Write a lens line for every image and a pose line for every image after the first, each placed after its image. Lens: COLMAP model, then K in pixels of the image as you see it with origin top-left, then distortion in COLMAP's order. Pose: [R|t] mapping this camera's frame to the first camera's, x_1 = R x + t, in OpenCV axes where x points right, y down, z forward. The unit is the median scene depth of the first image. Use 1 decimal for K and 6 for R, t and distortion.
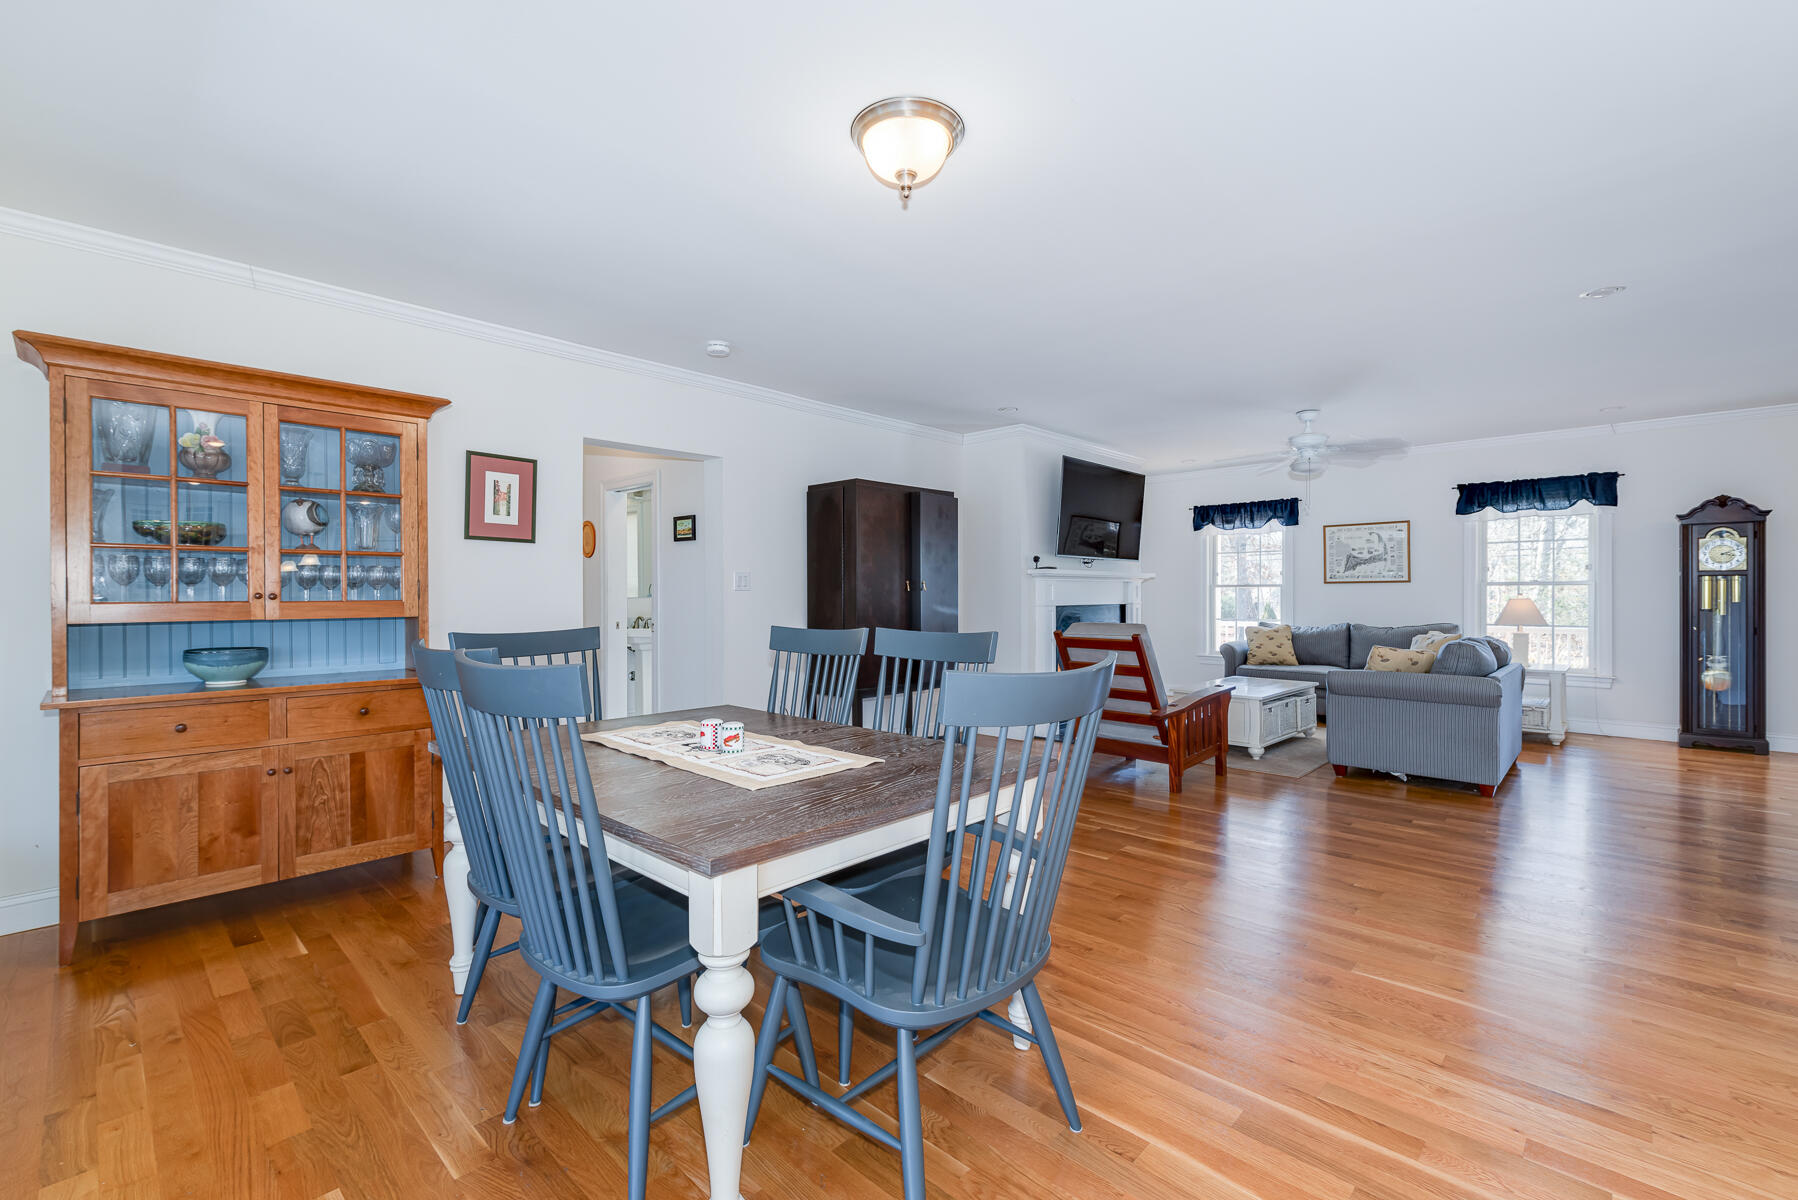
lens RADIAL K [[773.0, 0, 902.1], [0, 773.0, 592.5], [0, 0, 1]] dist [-0.003668, 0.001208]
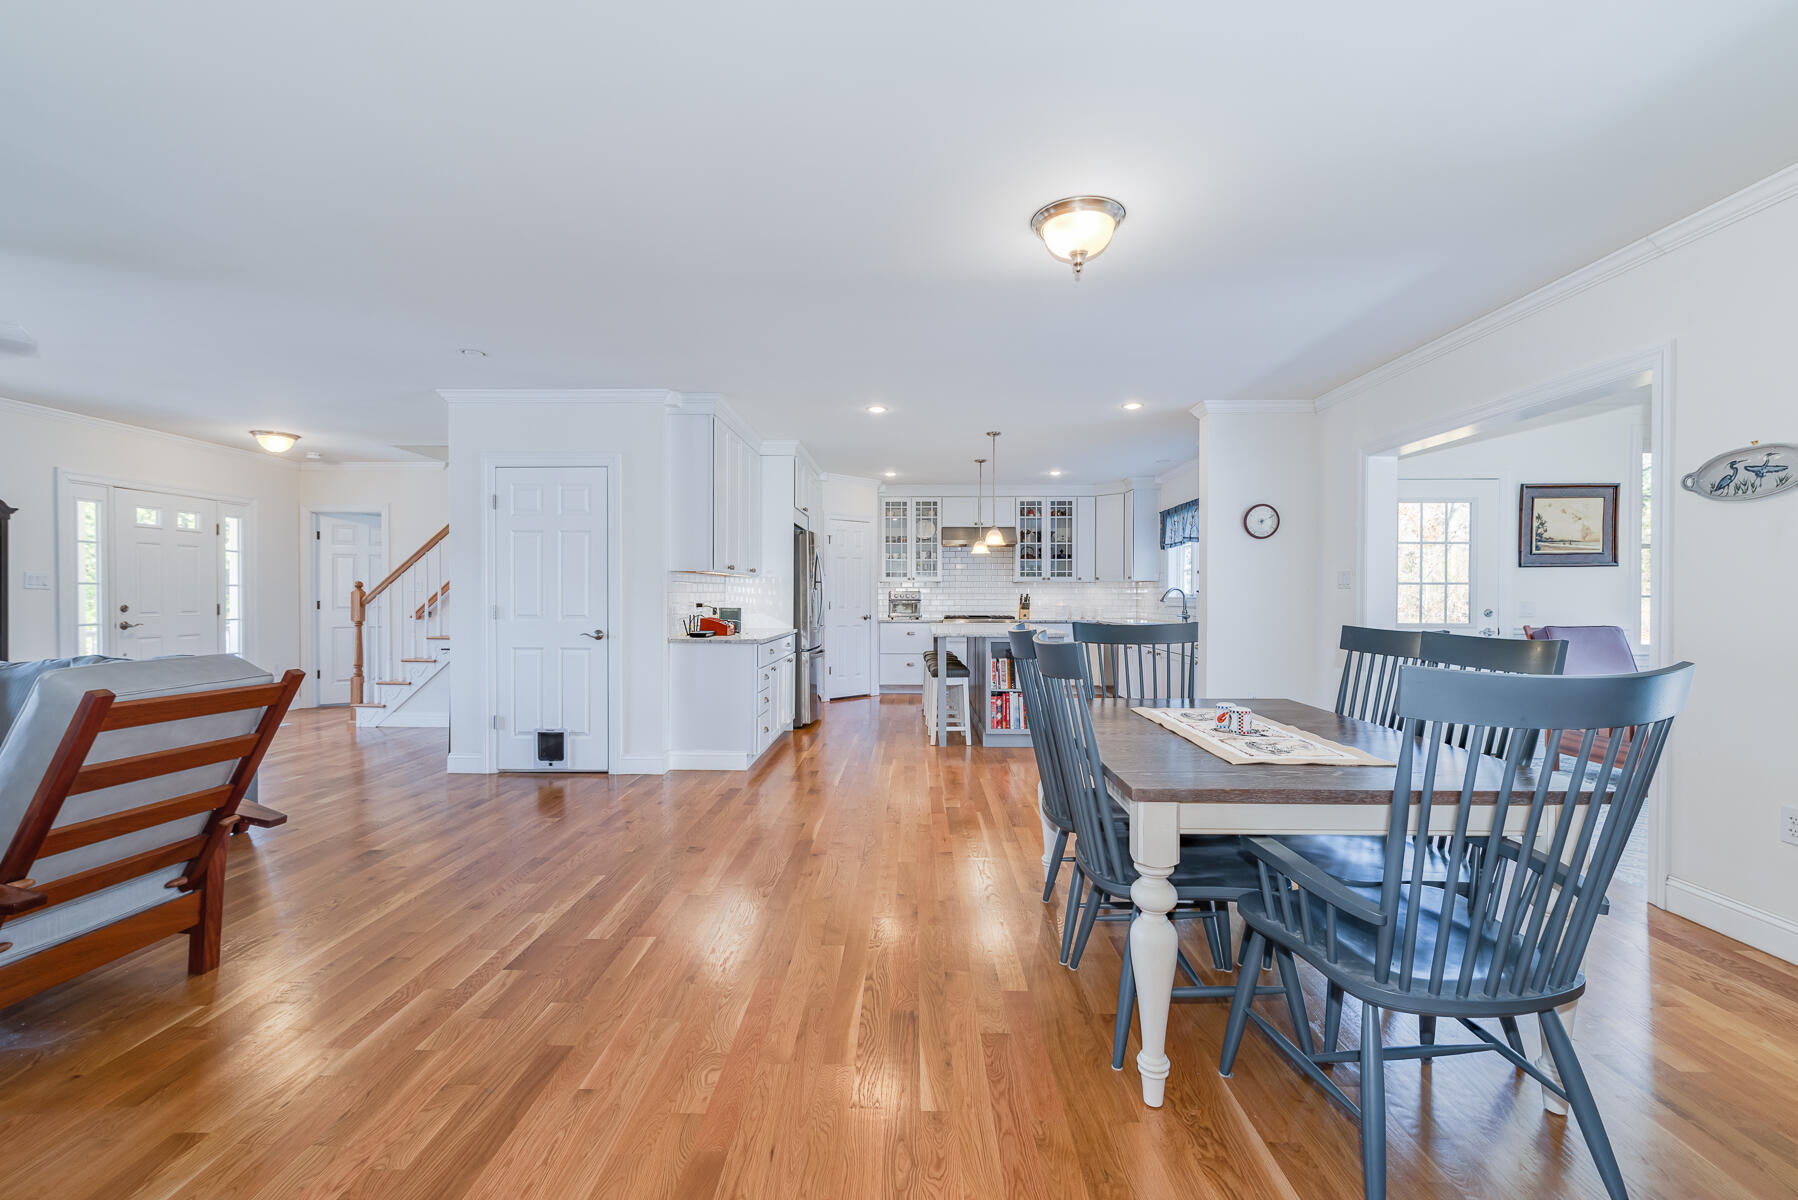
lens RADIAL K [[773.0, 0, 898.6], [0, 773.0, 600.7], [0, 0, 1]] dist [-0.003668, 0.001208]
pose [[-0.665290, -0.001755, 0.746583, -0.275669], [0.000845, 0.999995, 0.003104, 0.004122], [-0.746585, 0.002696, -0.665285, 0.773014]]
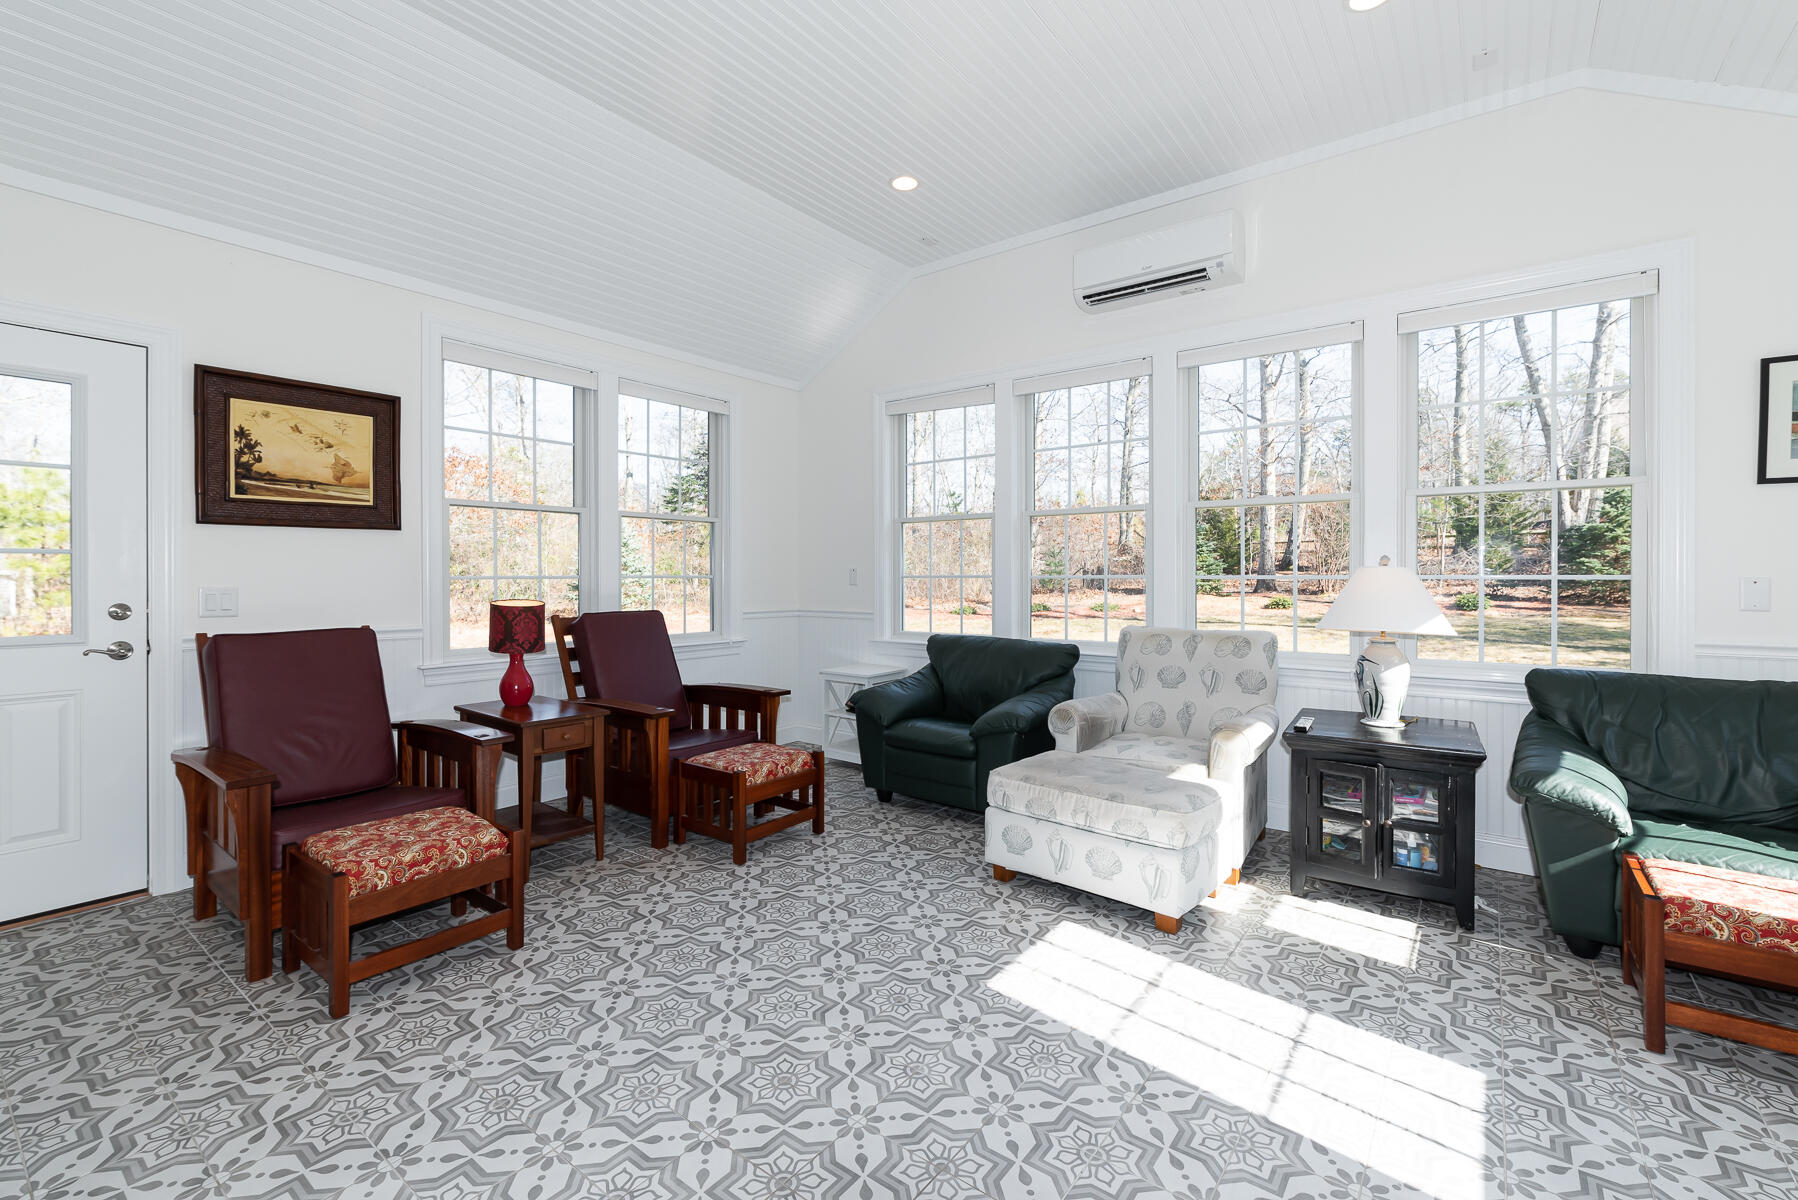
lens RADIAL K [[773.0, 0, 892.4], [0, 773.0, 583.7], [0, 0, 1]] dist [-0.003668, 0.001208]
pose [[-0.995553, 0.005825, -0.094018, -0.475094], [0.005173, 0.999961, 0.007181, 0.004681], [0.094056, 0.006663, -0.995545, 0.119997]]
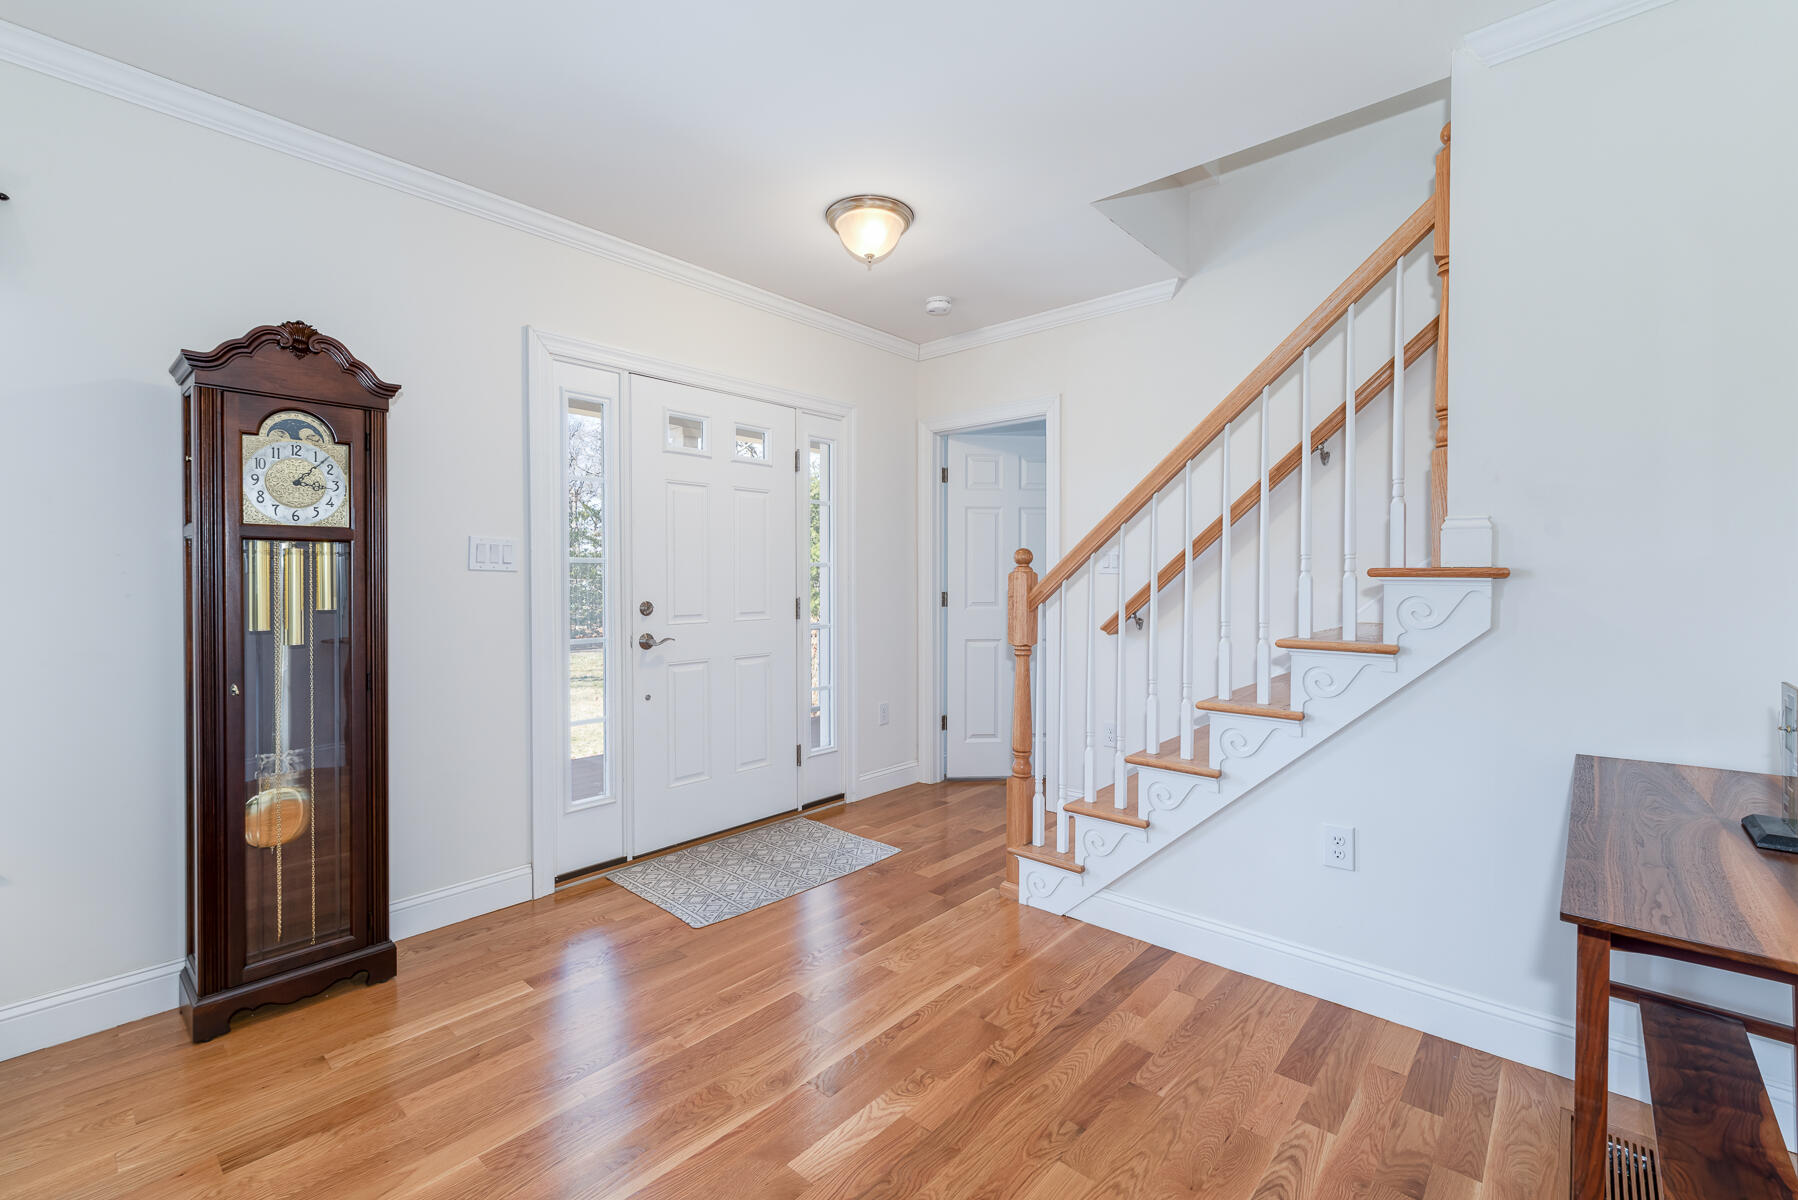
lens RADIAL K [[773.0, 0, 898.6], [0, 773.0, 589.3], [0, 0, 1]] dist [-0.003668, 0.001208]
pose [[-0.027007, -0.007551, 0.999607, 0.660831], [0.000625, 0.999971, 0.007570, -0.000533], [-0.999635, 0.000829, -0.027002, 0.697457]]
